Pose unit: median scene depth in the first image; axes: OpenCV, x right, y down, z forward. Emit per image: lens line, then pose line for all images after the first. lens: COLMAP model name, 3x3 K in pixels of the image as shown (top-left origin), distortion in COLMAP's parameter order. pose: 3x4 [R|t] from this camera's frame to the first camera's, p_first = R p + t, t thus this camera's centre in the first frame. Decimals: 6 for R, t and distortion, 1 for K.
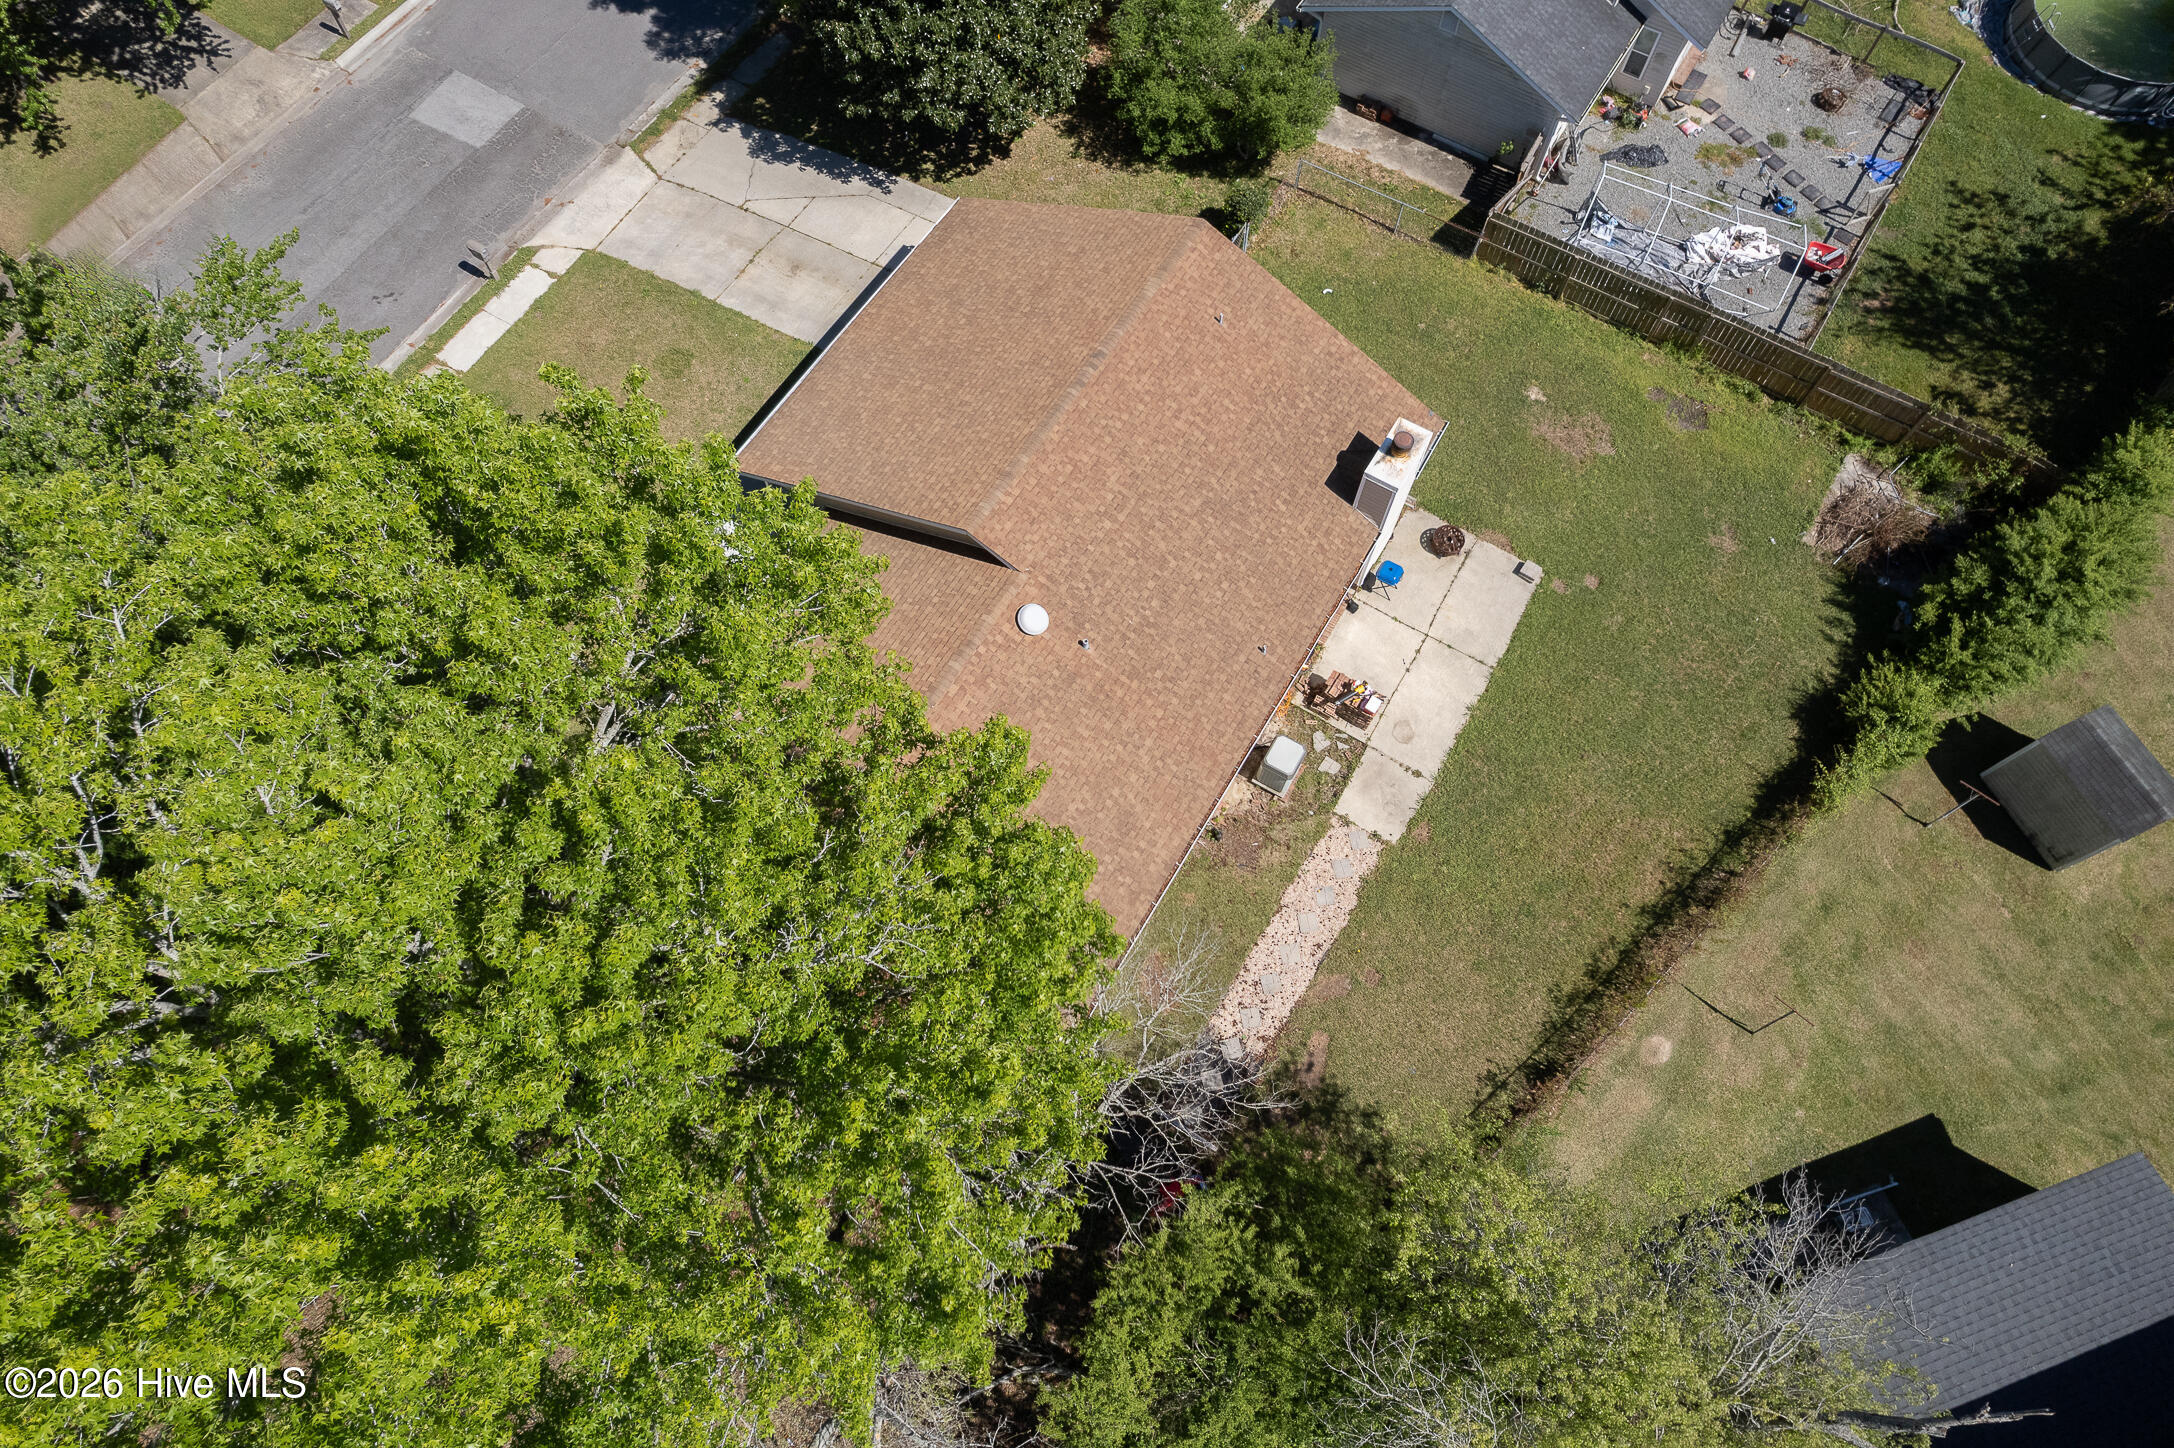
lens RADIAL K [[1380.3, 0, 1089.8], [0, 1380.3, 736.0], [0, 0, 1]] dist [-0.077854, 0.087399]
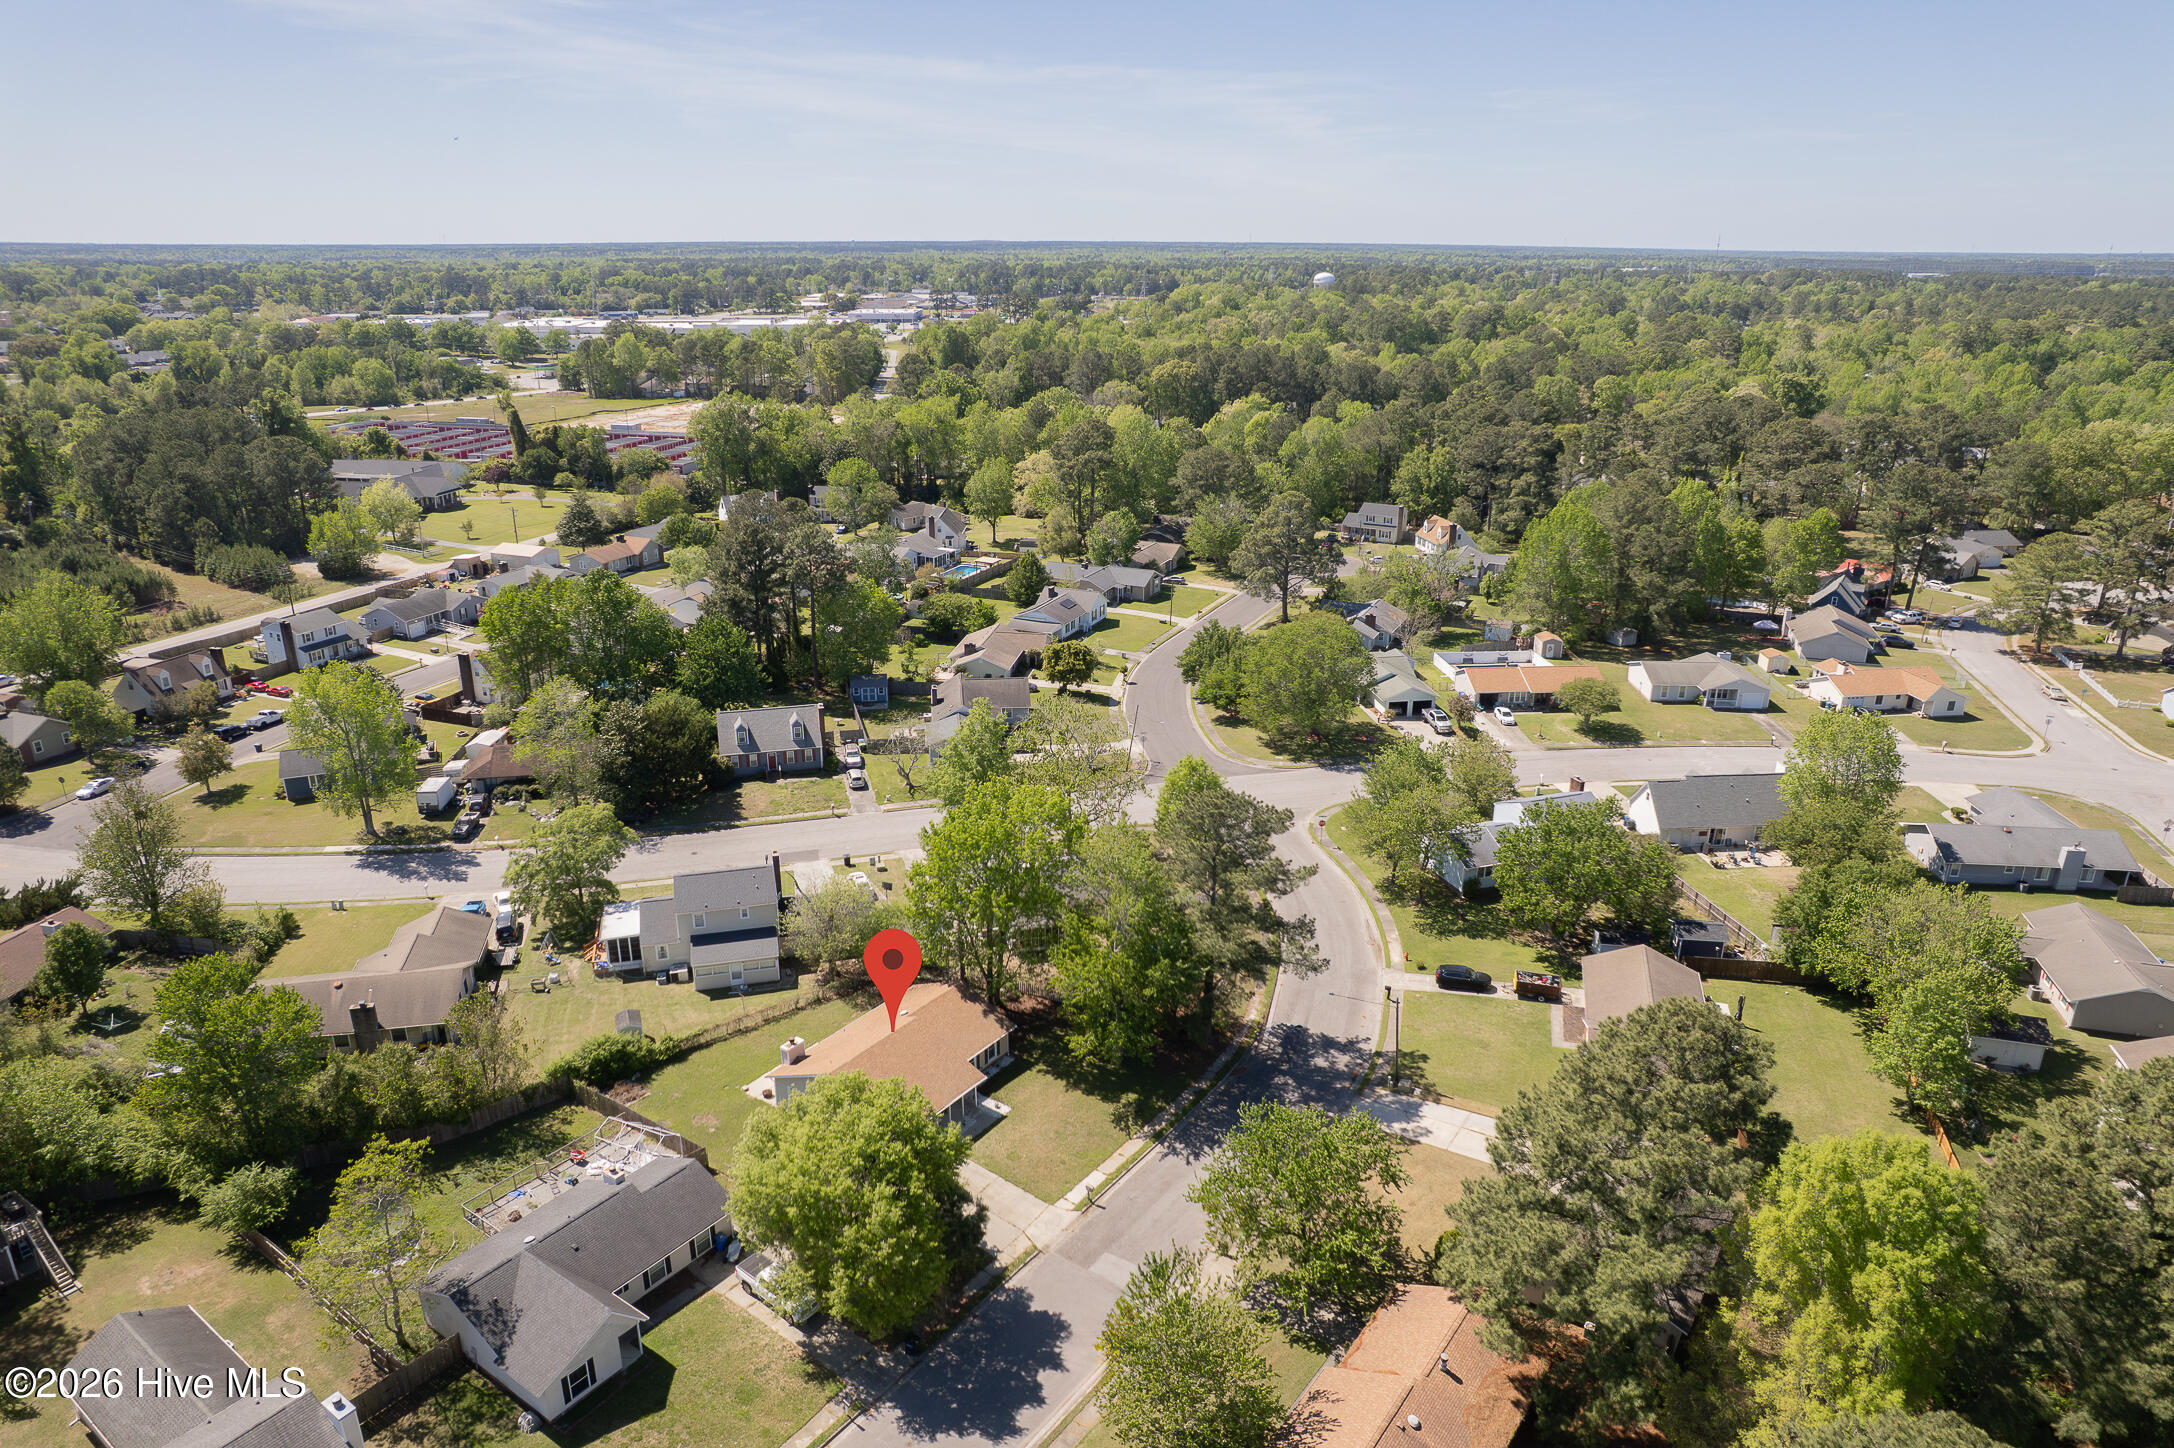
lens RADIAL K [[1371.2, 0, 1097.4], [0, 1371.2, 670.1], [0, 0, 1]] dist [-0.056128, 0.000508]
pose [[-0.997928, -0.033217, 0.055107, -0.570887], [0.050846, 0.117747, 0.991741, -2.984556], [-0.039431, 0.992488, -0.115814, 0.334832]]
